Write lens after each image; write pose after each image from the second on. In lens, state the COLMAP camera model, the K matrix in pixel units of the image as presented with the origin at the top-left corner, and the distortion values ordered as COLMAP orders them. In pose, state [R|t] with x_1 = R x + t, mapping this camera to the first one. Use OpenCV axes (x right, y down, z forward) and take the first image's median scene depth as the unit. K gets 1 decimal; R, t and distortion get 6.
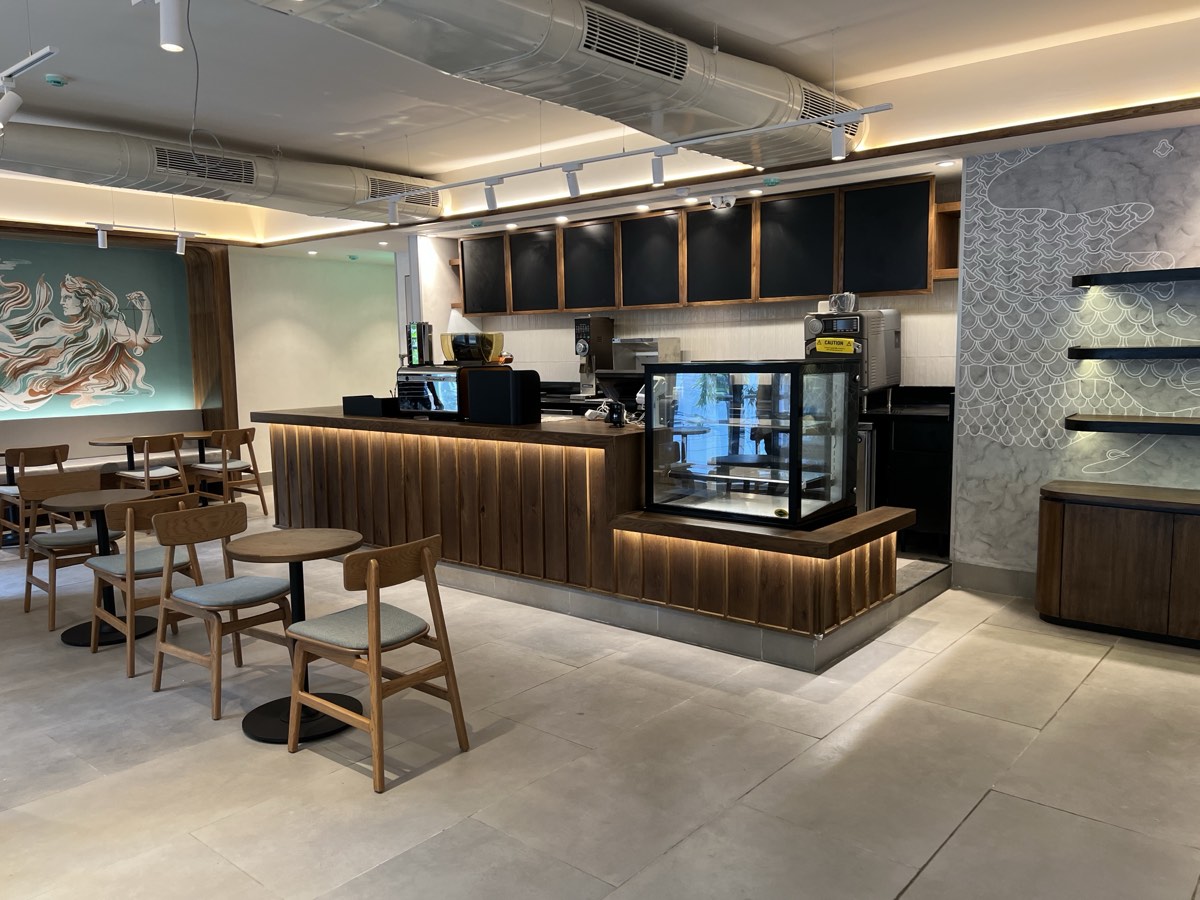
lens RADIAL K [[916.4, 0, 600.0], [0, 916.4, 454.1], [0, 0, 1]] dist [0.029443, -0.006399]
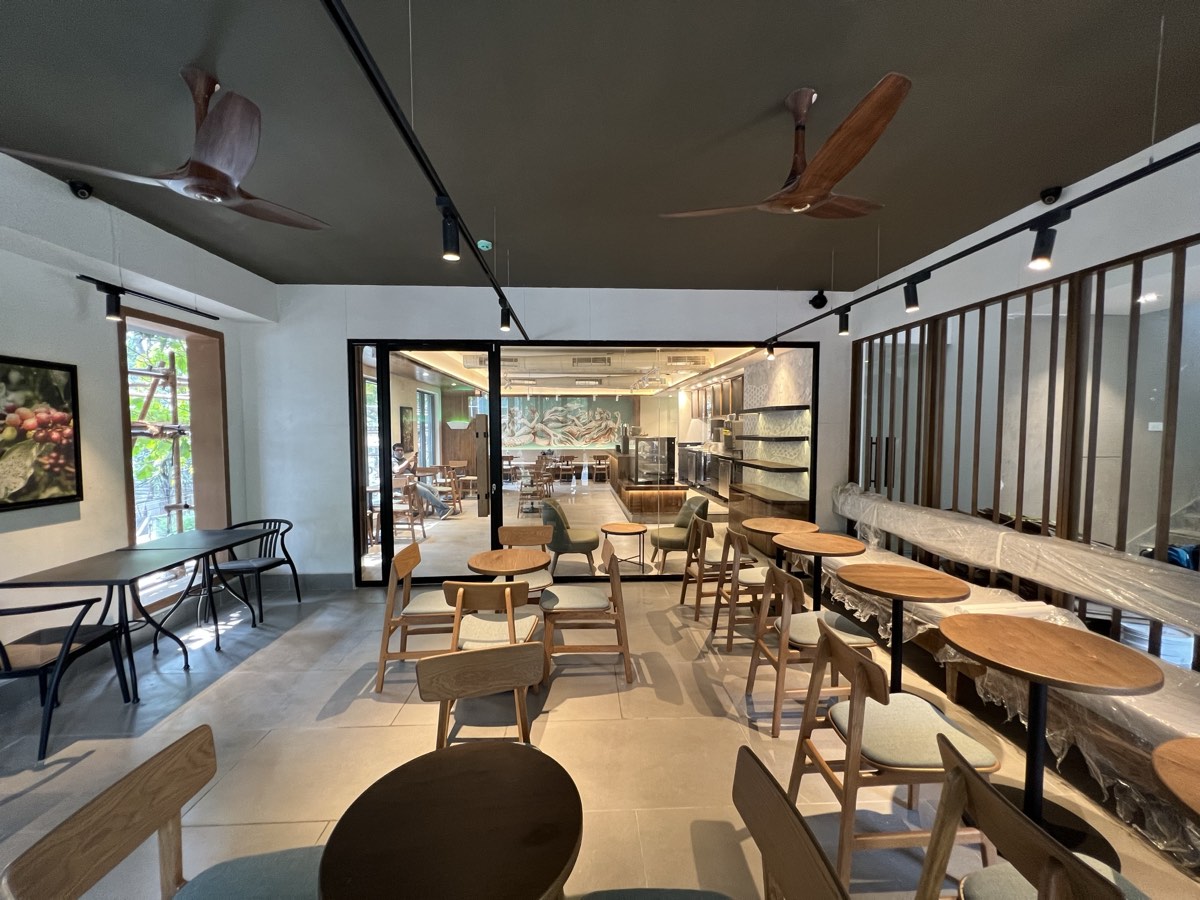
lens RADIAL K [[479.4, 0, 604.6], [0, 479.4, 453.6], [0, 0, 1]] dist [0.000294, 0.000016]
pose [[0.682388, 0.050165, -0.729267, 0.722435], [-0.090430, 0.995772, -0.016119, 0.000580], [0.725375, 0.076947, 0.684040, -0.168652]]
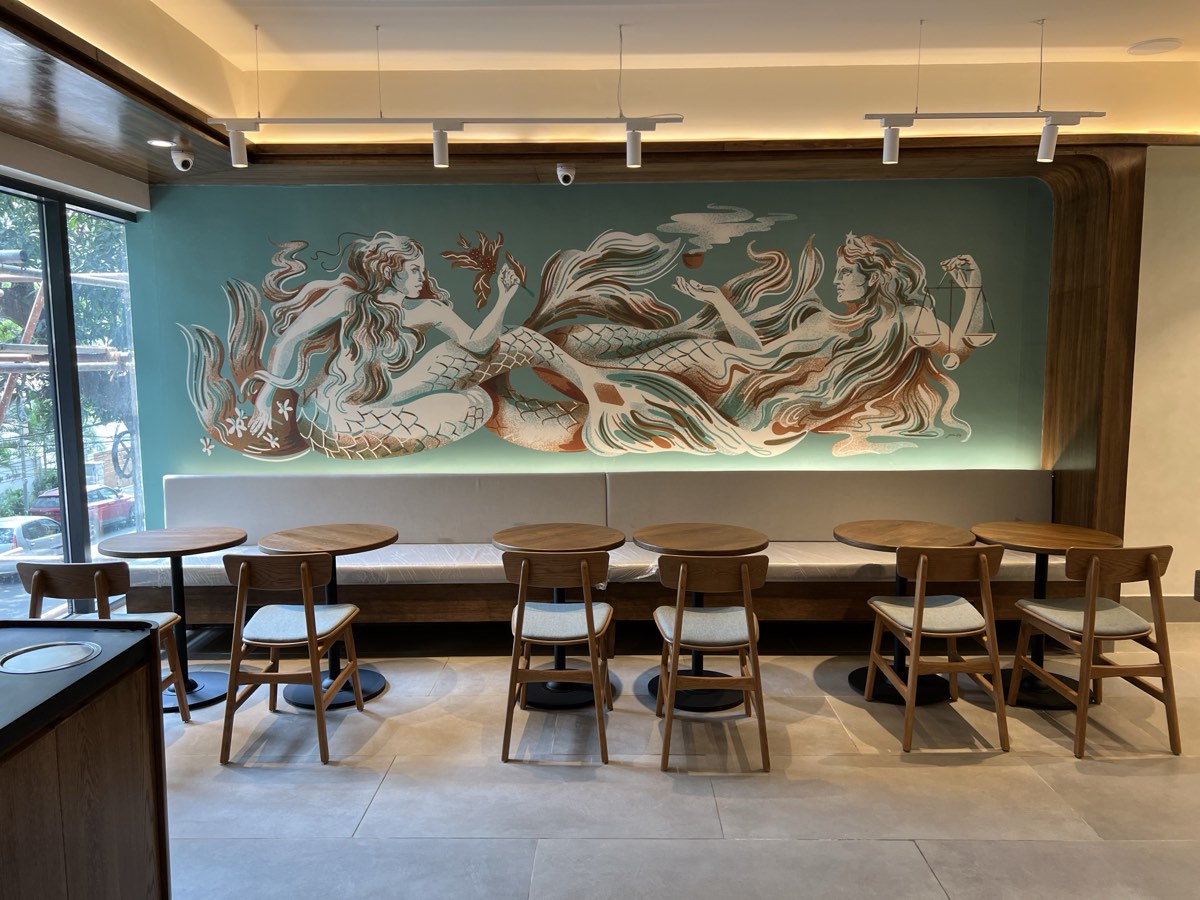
lens RADIAL K [[916.4, 0, 595.4], [0, 916.4, 454.3], [0, 0, 1]] dist [0.029443, -0.006399]
pose [[0.636108, 0.096351, -0.765560, -0.209206], [-0.086752, 0.994813, 0.053122, -0.068617], [0.766707, 0.032623, 0.641167, 0.492067]]
